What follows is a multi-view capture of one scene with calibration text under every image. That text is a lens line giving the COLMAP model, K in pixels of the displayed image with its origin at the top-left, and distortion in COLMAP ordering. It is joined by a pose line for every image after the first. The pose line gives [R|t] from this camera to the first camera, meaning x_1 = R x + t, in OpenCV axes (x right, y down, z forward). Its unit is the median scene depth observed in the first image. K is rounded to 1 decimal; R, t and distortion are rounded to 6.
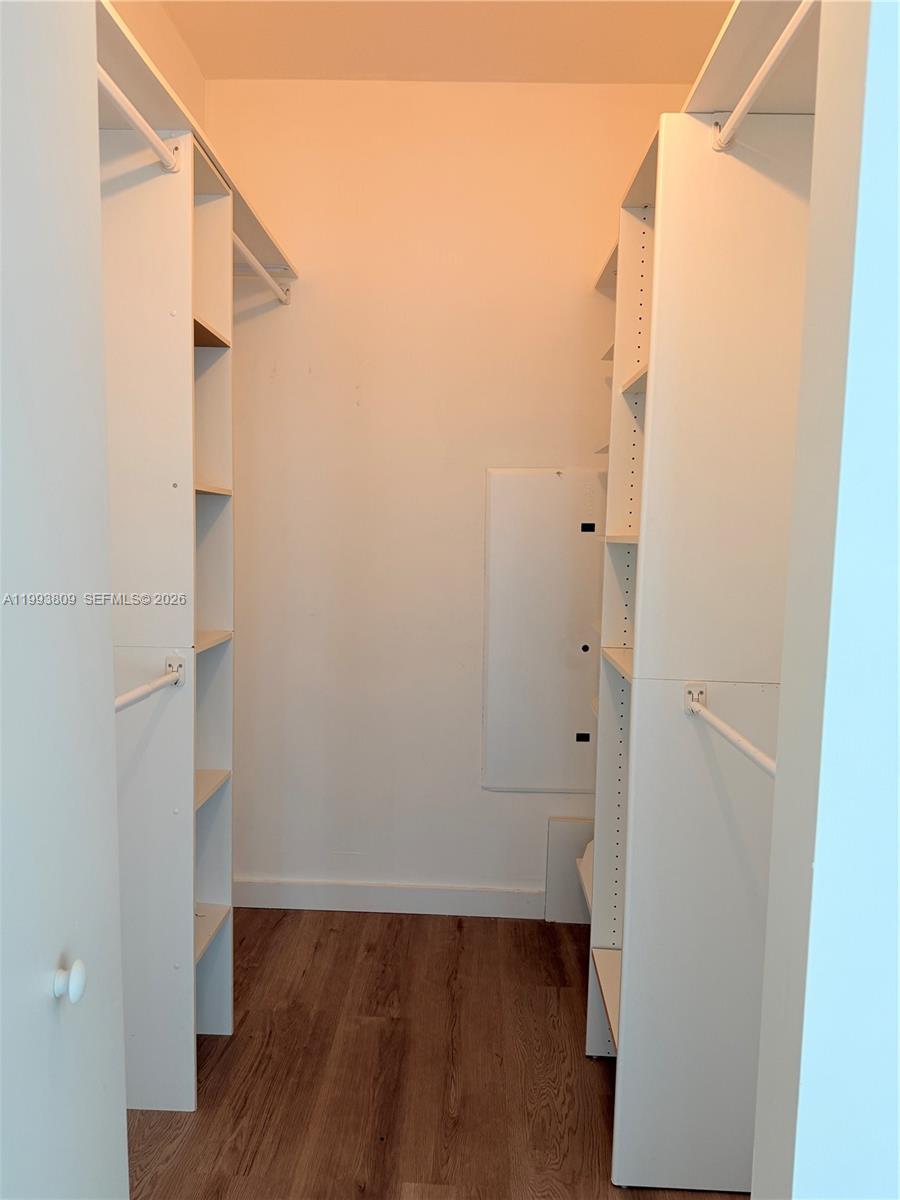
lens RADIAL K [[838.8, 0, 450.0], [0, 838.8, 600.0], [0, 0, 1]] dist [0.056104, -0.068948]
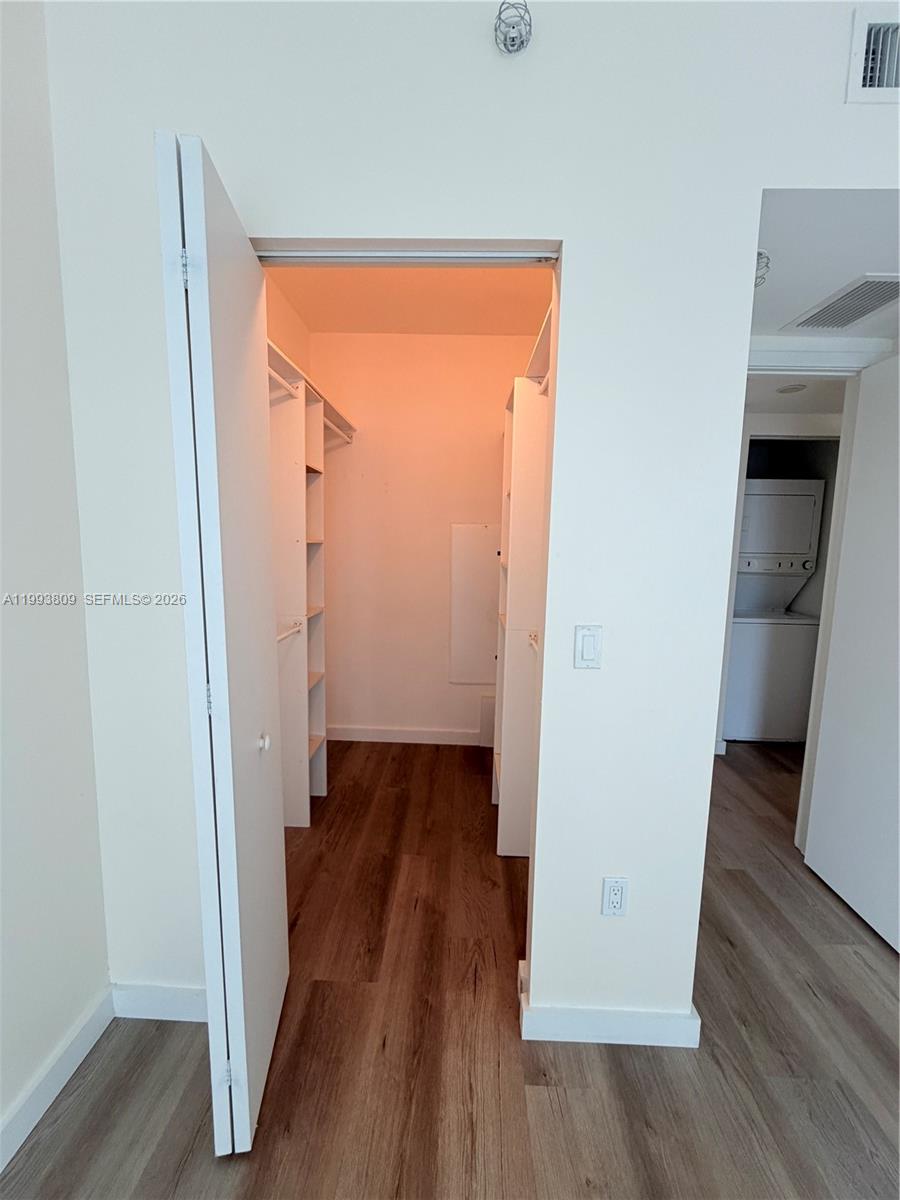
lens RADIAL K [[475.0, 0, 449.1], [0, 475.0, 594.2], [0, 0, 1]] dist [-0.000997, -0.000152]
pose [[0.999999, -0.000680, 0.000995, 0.050637], [0.000652, 0.999622, 0.027491, -0.025204], [-0.001013, -0.027490, 0.999622, -0.180828]]
